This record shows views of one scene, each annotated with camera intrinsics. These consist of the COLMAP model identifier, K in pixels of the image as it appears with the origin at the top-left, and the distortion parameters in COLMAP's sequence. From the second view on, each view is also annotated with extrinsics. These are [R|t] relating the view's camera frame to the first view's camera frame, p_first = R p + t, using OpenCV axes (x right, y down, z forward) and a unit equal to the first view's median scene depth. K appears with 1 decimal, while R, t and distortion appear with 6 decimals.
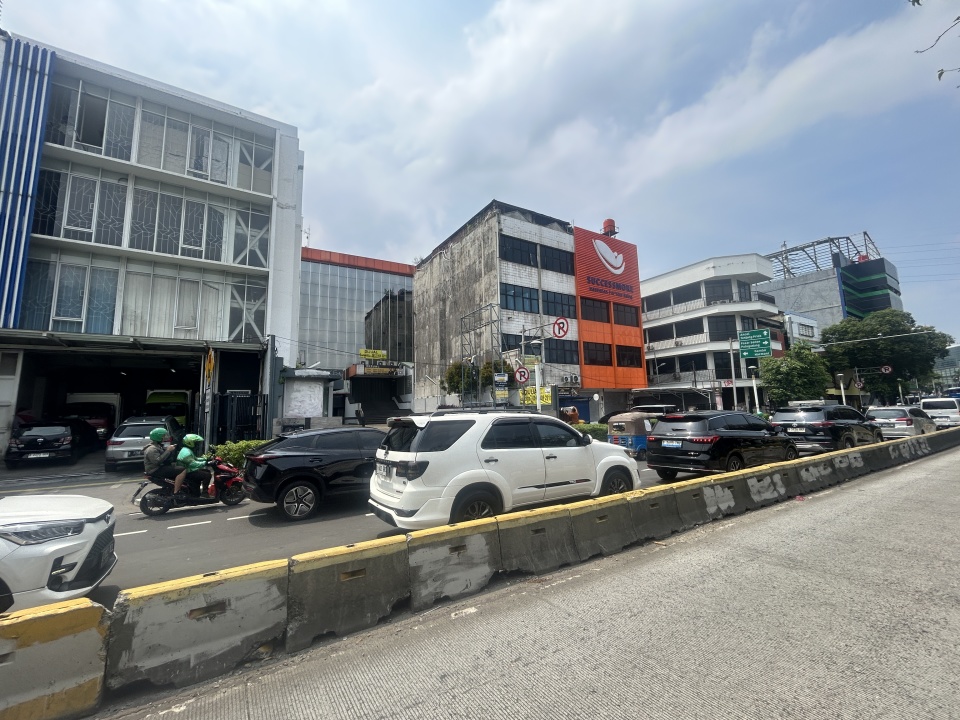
lens RADIAL K [[392.0, 0, 482.1], [0, 392.0, 360.7], [0, 0, 1]] dist [0.013730, 0.000633]
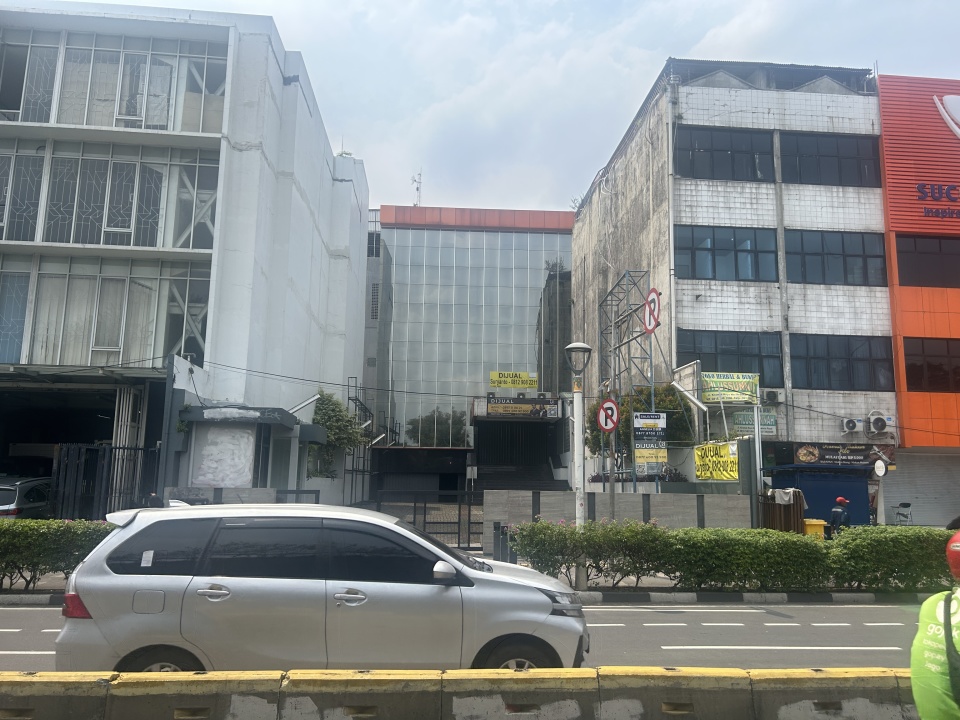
lens RADIAL K [[719.2, 0, 505.3], [0, 719.2, 377.1], [0, 0, 1]] dist [0.046834, -0.029903]
pose [[0.895281, -0.028534, -0.444587, 0.240626], [0.020072, 0.999517, -0.023730, 0.005021], [0.445049, 0.012321, 0.895421, 0.105190]]
